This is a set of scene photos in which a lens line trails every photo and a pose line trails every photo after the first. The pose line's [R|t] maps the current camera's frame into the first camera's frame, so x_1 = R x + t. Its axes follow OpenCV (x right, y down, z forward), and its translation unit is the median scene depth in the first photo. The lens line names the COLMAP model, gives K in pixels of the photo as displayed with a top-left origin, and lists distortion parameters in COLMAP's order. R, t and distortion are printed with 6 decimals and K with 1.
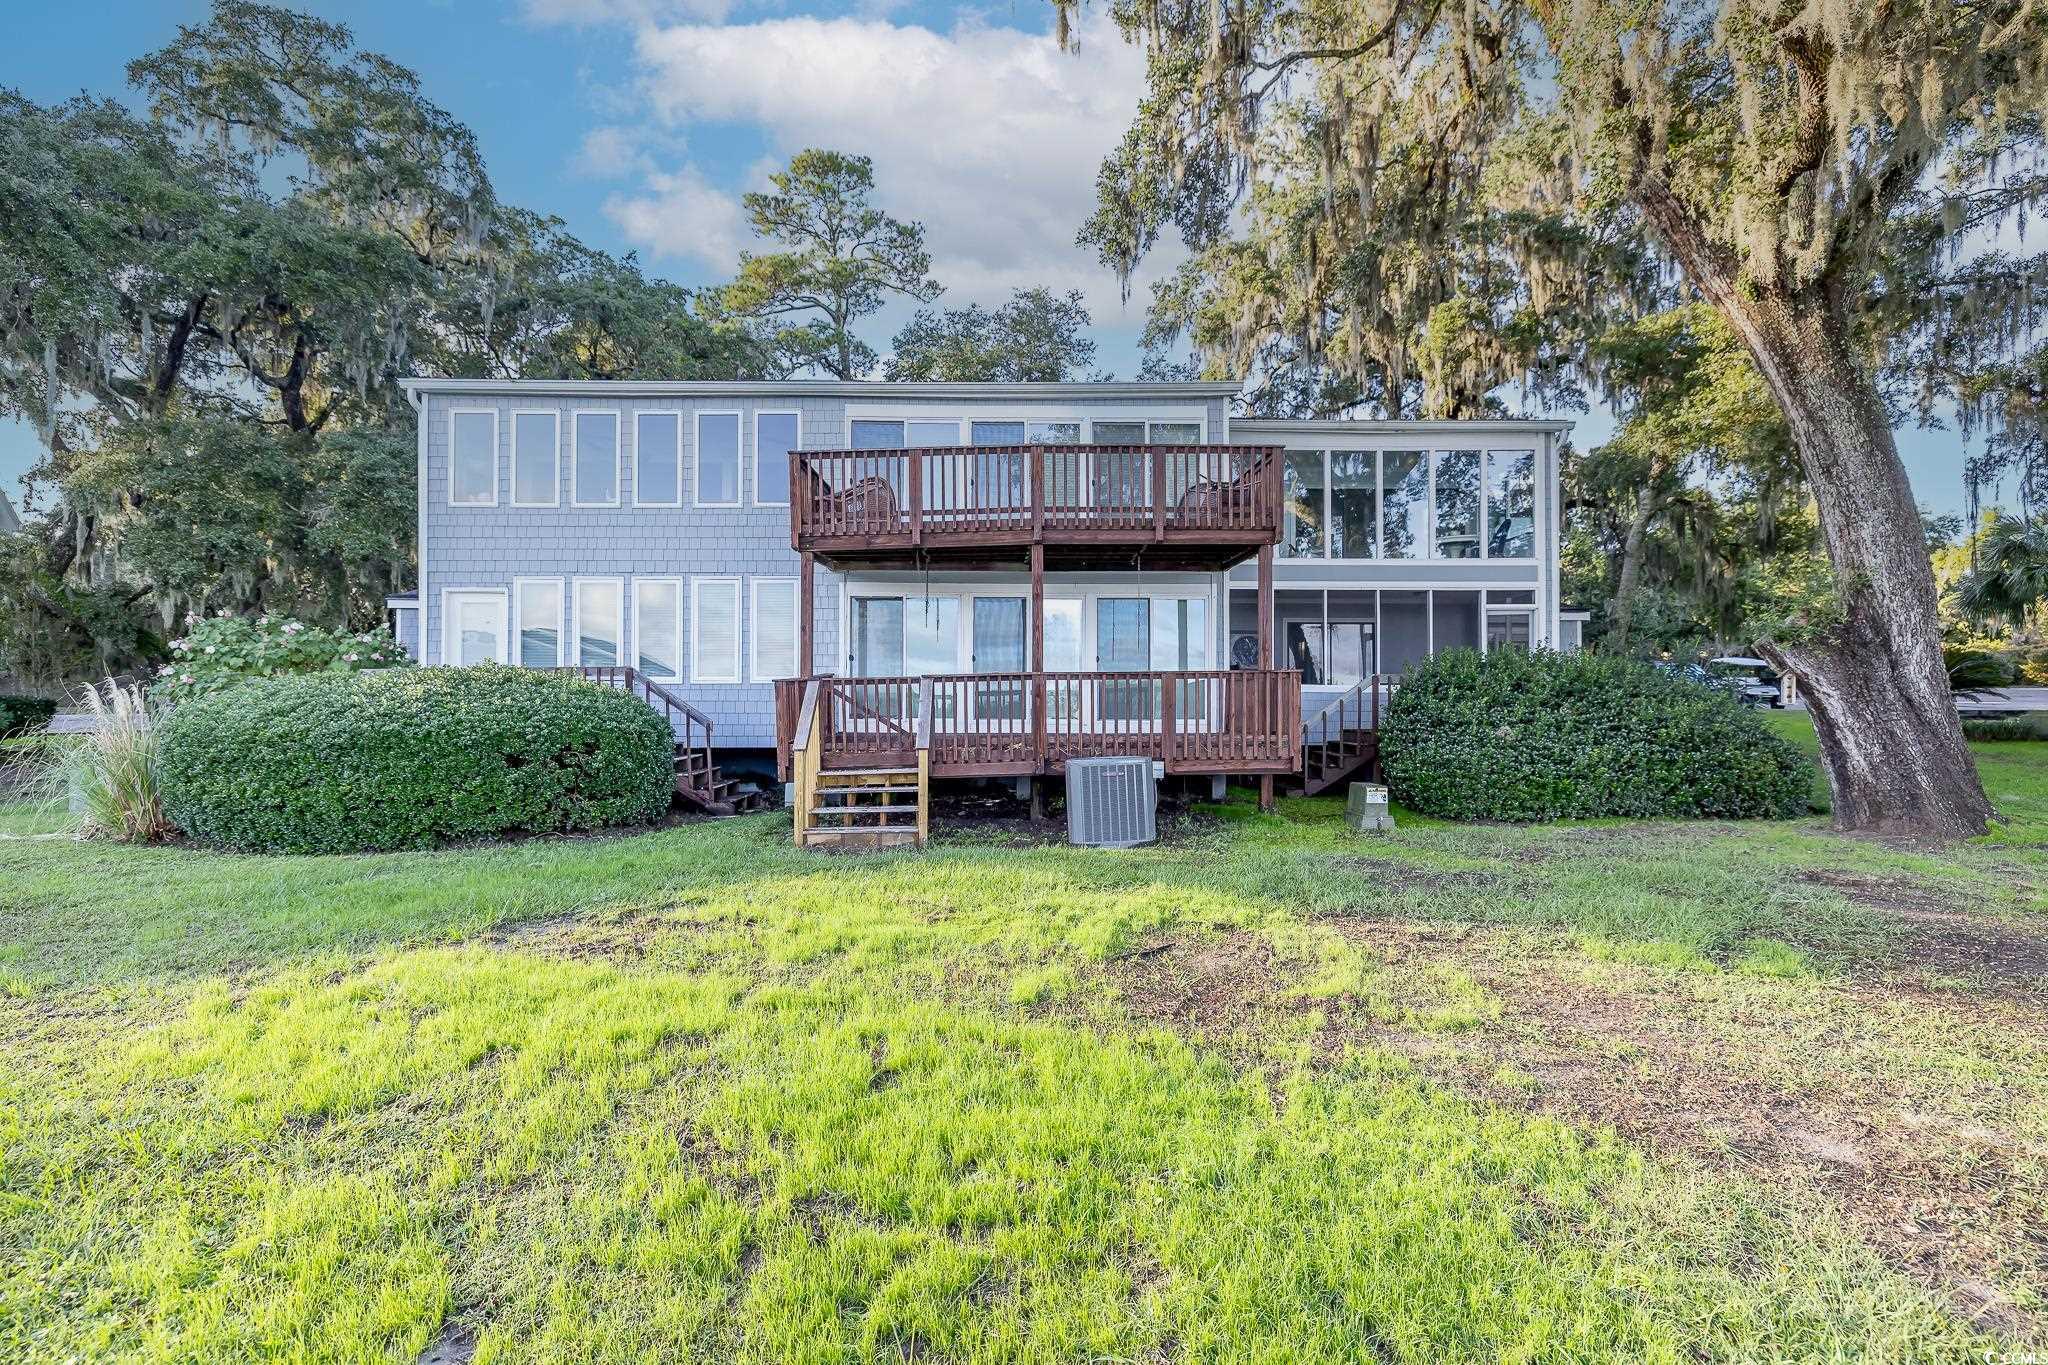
lens RADIAL K [[863.5, 0, 1023.9], [0, 863.5, 707.1], [0, 0, 1]] dist [0.001115, 0.000288]
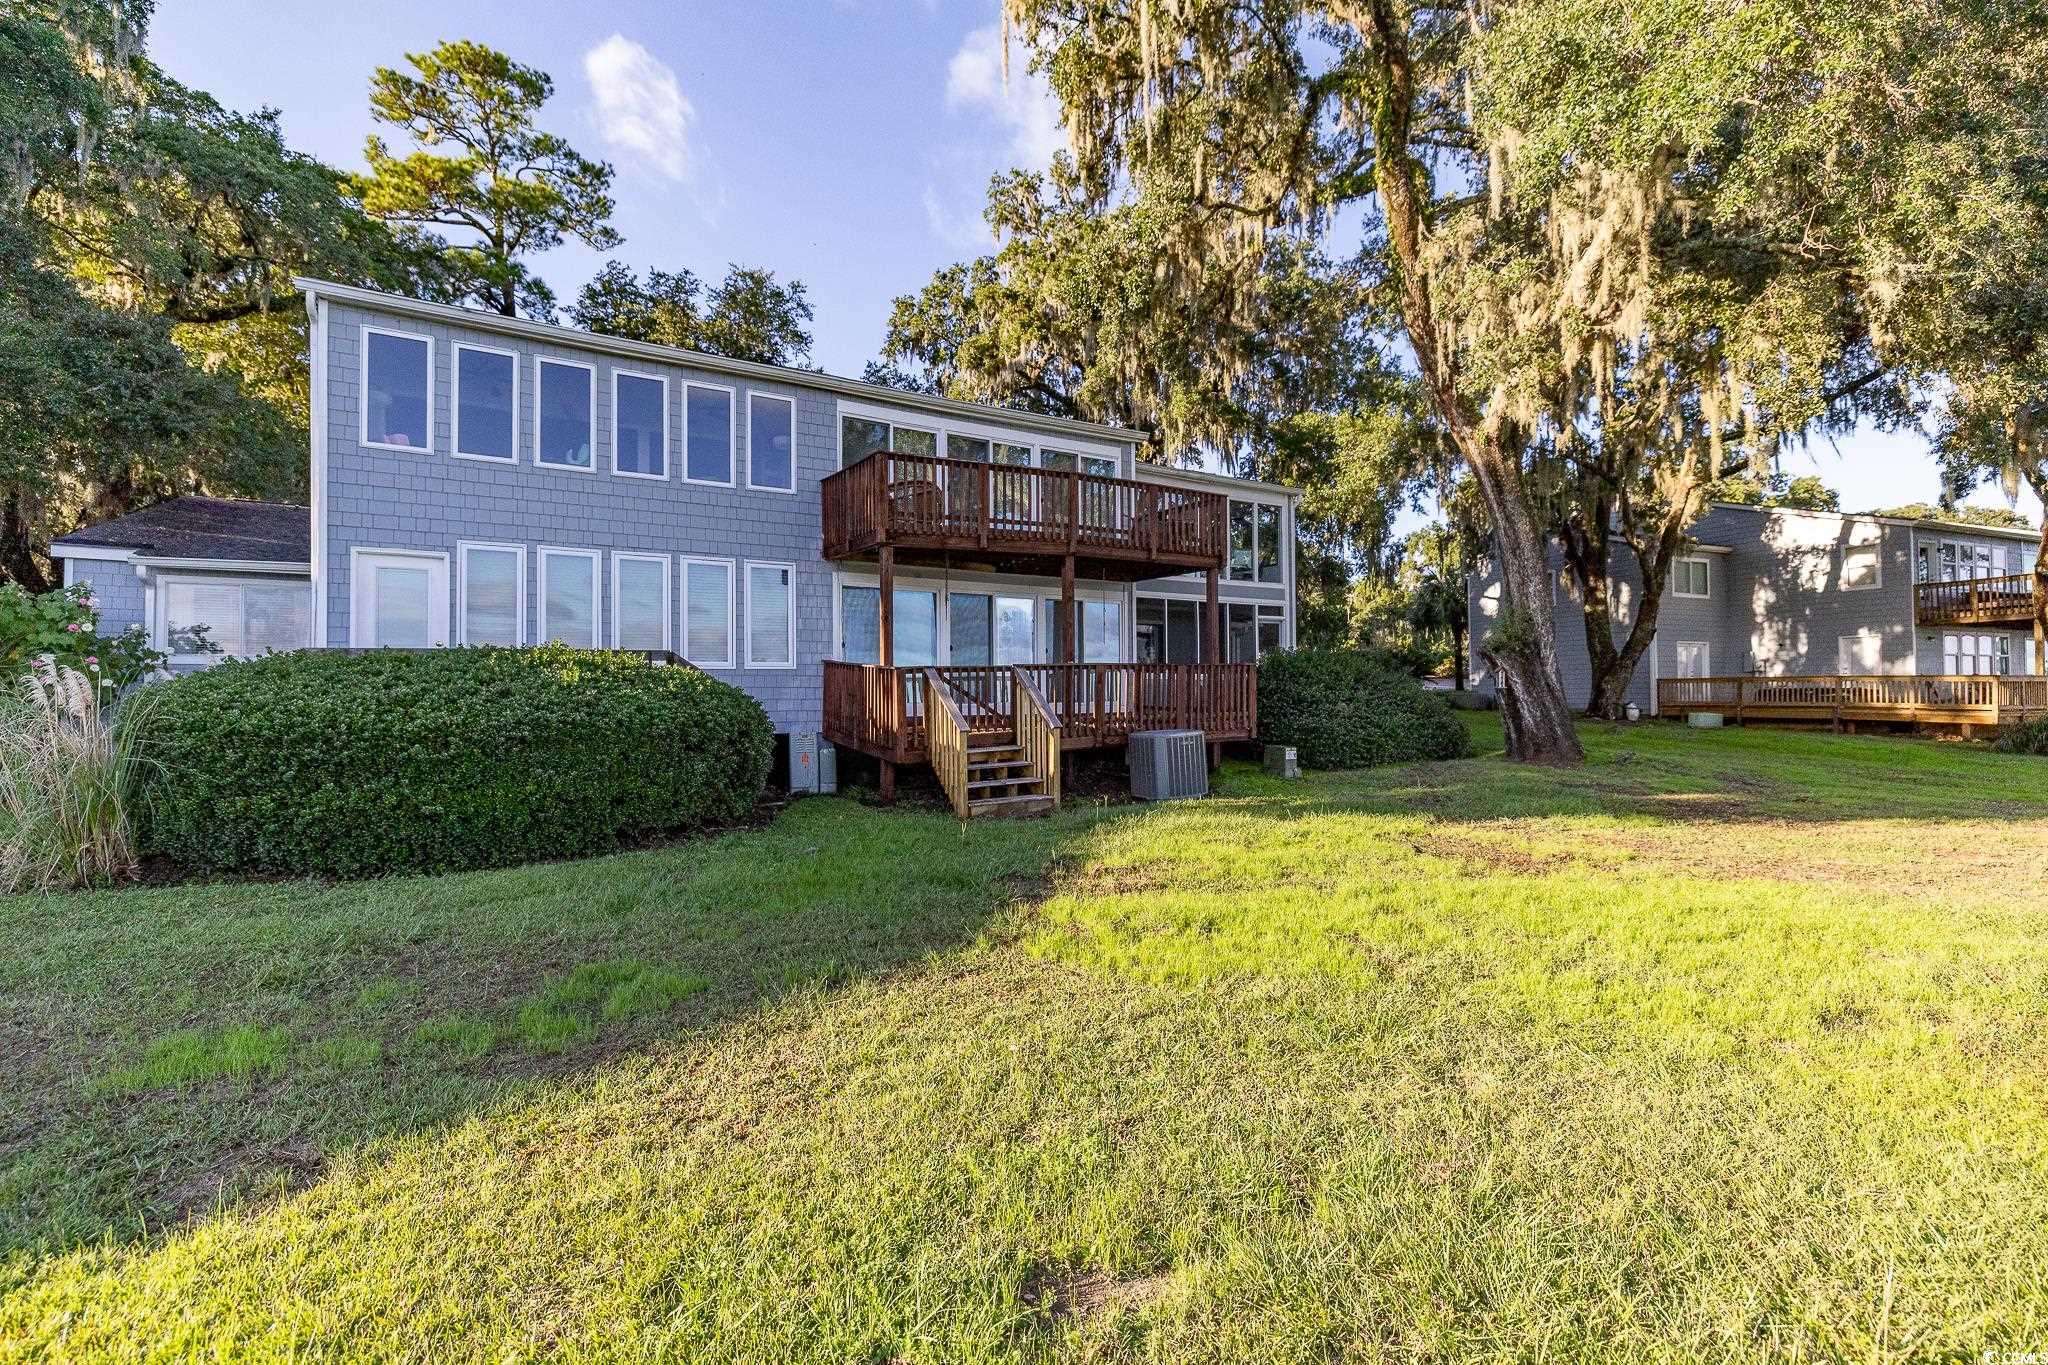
lens RADIAL K [[854.1, 0, 1009.9], [0, 854.1, 685.2], [0, 0, 1]] dist [0.000475, 0.000488]
pose [[0.872973, -0.001087, 0.487766, -0.525174], [0.004355, 0.999975, -0.005567, -0.002272], [-0.487748, 0.006984, 0.872956, 0.008864]]
